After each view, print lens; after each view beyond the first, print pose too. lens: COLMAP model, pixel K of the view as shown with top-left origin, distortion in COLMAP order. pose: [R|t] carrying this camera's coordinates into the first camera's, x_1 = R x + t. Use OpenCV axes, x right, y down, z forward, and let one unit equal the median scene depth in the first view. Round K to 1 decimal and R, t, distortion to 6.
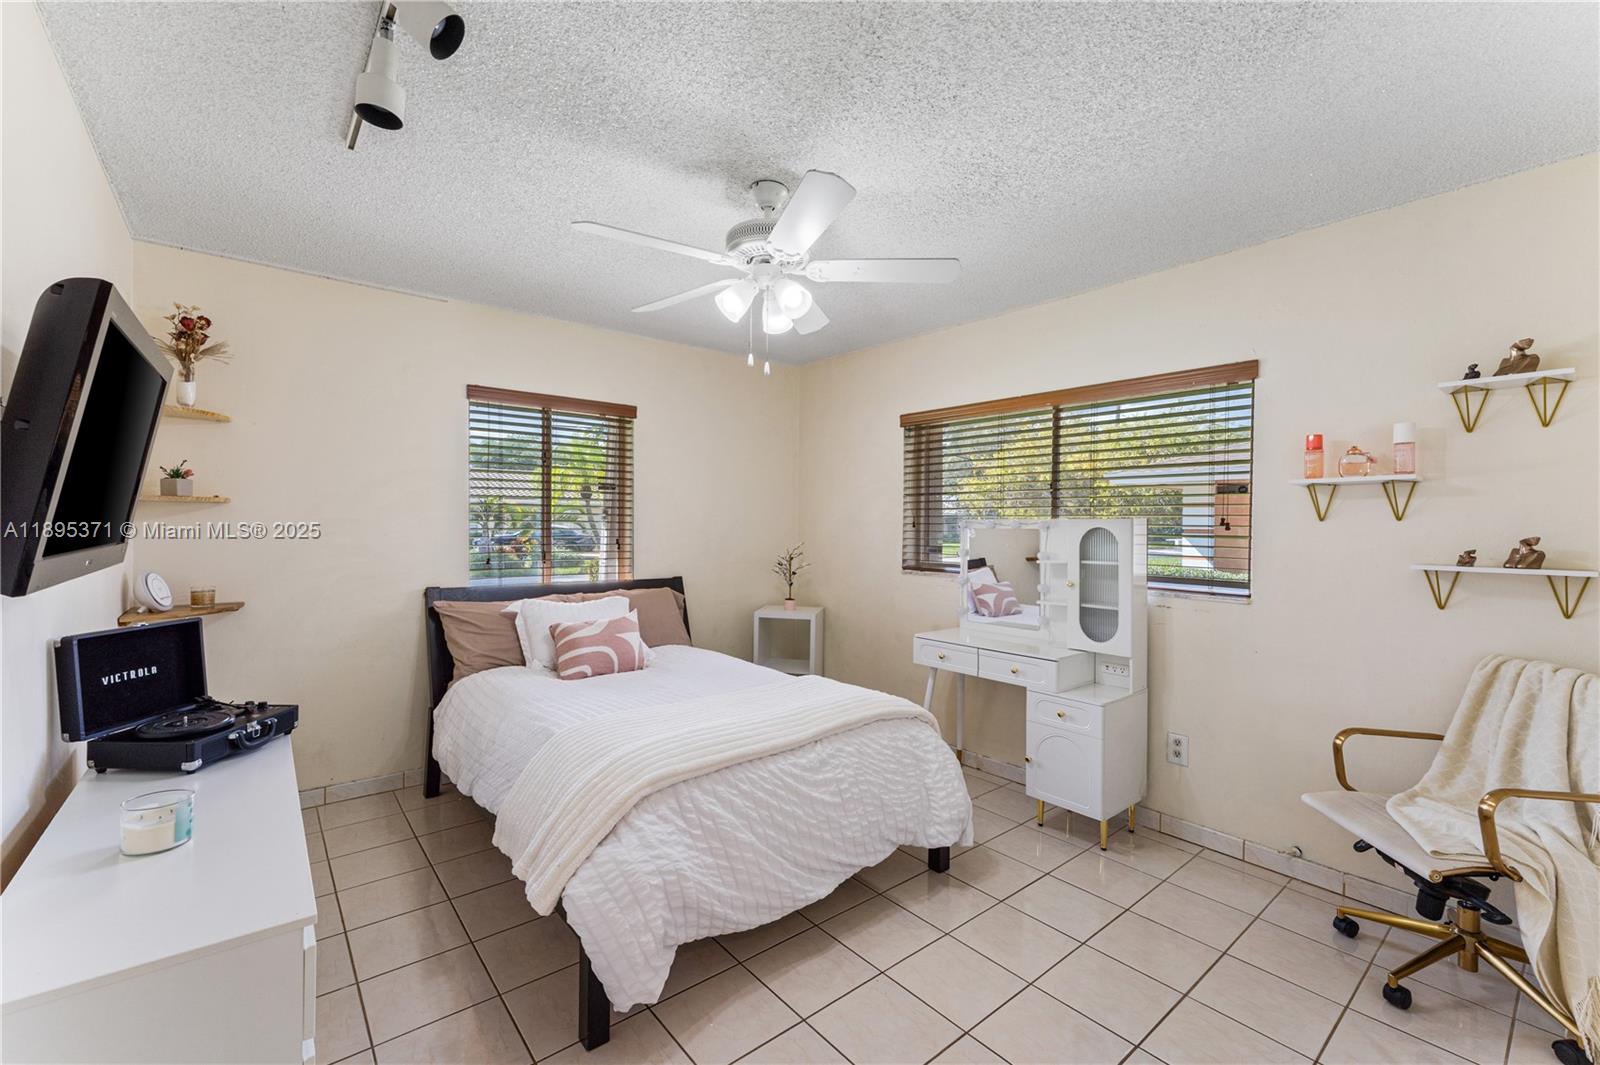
lens RADIAL K [[659.4, 0, 796.6], [0, 659.4, 527.3], [0, 0, 1]] dist [-0.002586, 0.000002]
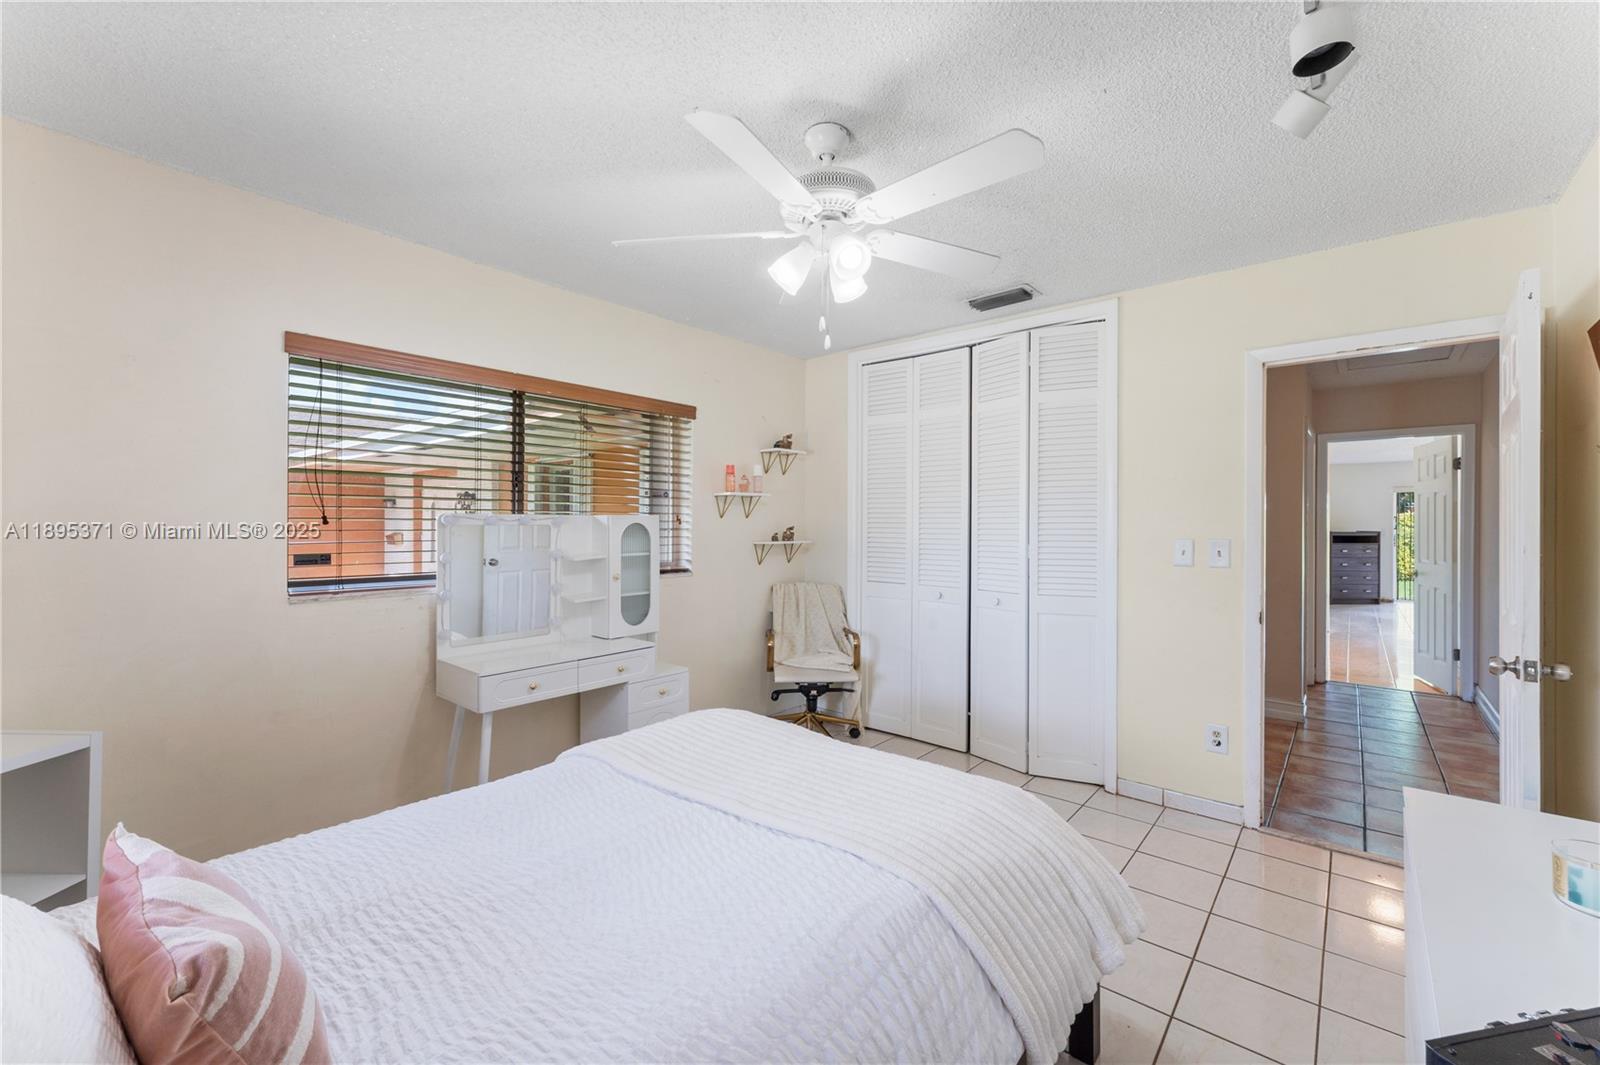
lens RADIAL K [[659.4, 0, 798.4], [0, 659.4, 527.2], [0, 0, 1]] dist [-0.002586, 0.000002]
pose [[-0.174604, -0.016242, 0.984505, -0.766998], [-0.001330, 0.999867, 0.016260, -0.013647], [-0.984638, 0.001530, -0.174603, 1.018957]]
